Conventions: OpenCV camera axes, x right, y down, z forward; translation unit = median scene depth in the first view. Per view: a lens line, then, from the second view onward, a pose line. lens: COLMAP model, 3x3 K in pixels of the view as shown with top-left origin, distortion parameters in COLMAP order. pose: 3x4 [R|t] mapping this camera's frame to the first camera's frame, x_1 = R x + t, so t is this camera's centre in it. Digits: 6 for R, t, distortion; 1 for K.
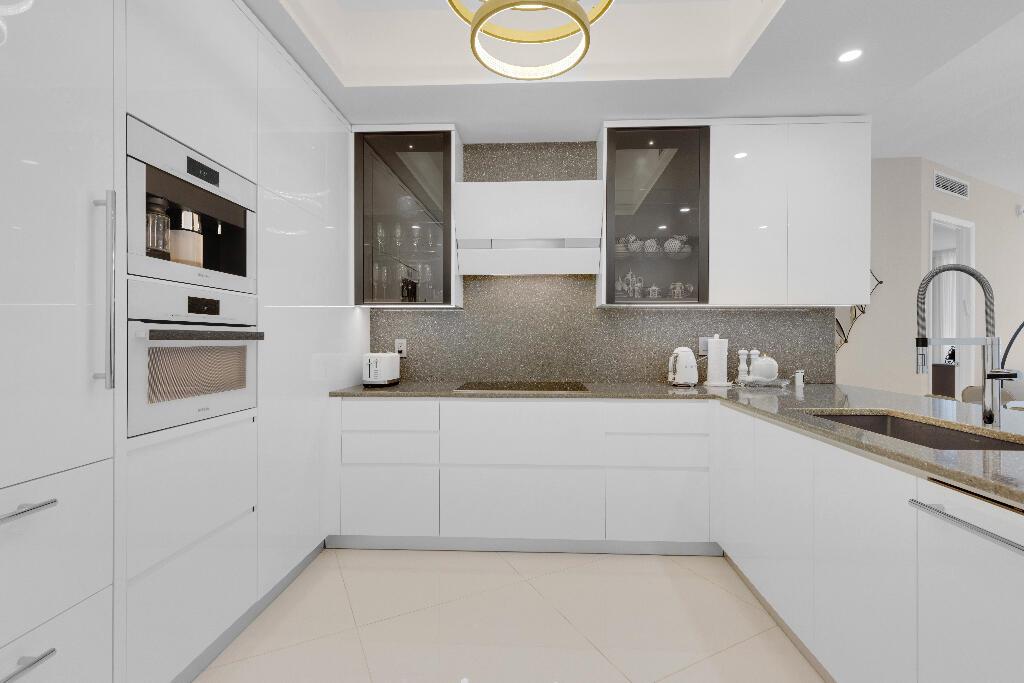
lens RADIAL K [[466.6, 0, 509.5], [0, 466.6, 338.5], [0, 0, 1]] dist [-0.000881, -0.000727]
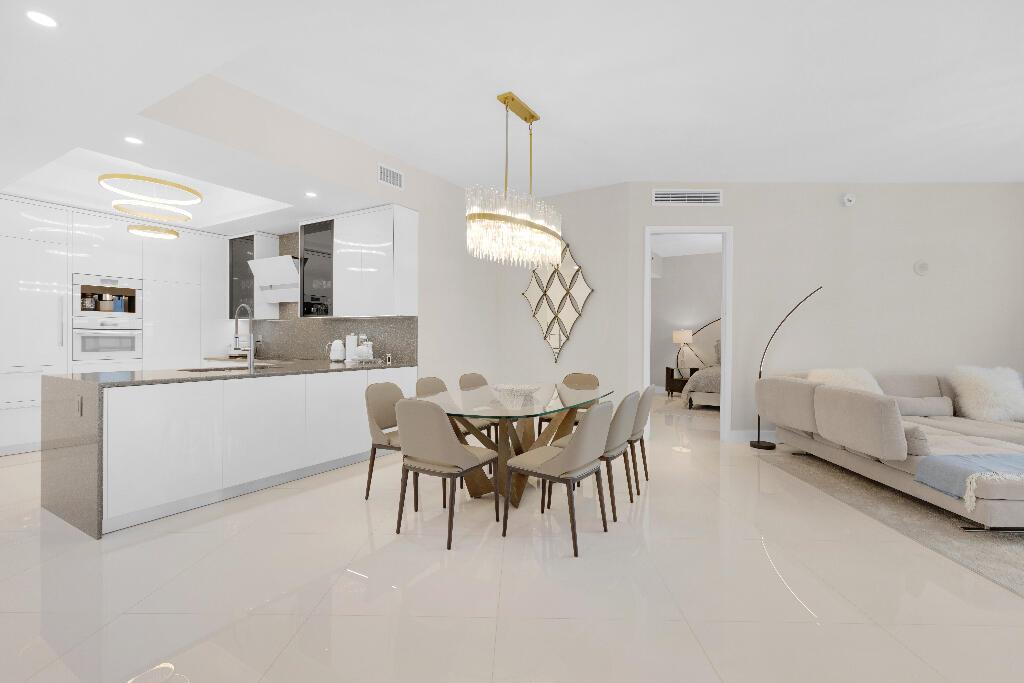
lens RADIAL K [[466.6, 0, 509.5], [0, 466.6, 338.5], [0, 0, 1]] dist [-0.000881, -0.000727]
pose [[0.875402, 0.005682, -0.483362, 1.897102], [-0.005406, 0.999983, 0.001964, 0.006323], [0.483365, 0.000893, 0.875418, -0.270000]]
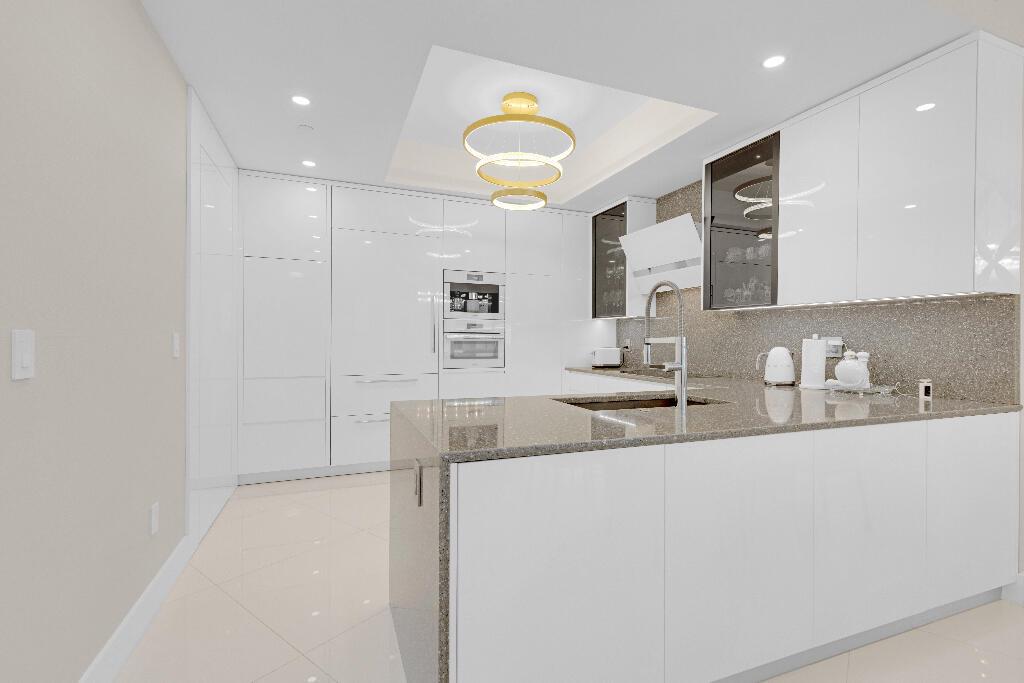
lens RADIAL K [[466.6, 0, 509.5], [0, 466.6, 338.5], [0, 0, 1]] dist [-0.000881, -0.000727]
pose [[0.407446, -0.000402, -0.913229, 1.111632], [-0.003228, 0.999993, -0.001880, 0.003868], [0.913224, 0.003714, 0.407442, 0.041651]]
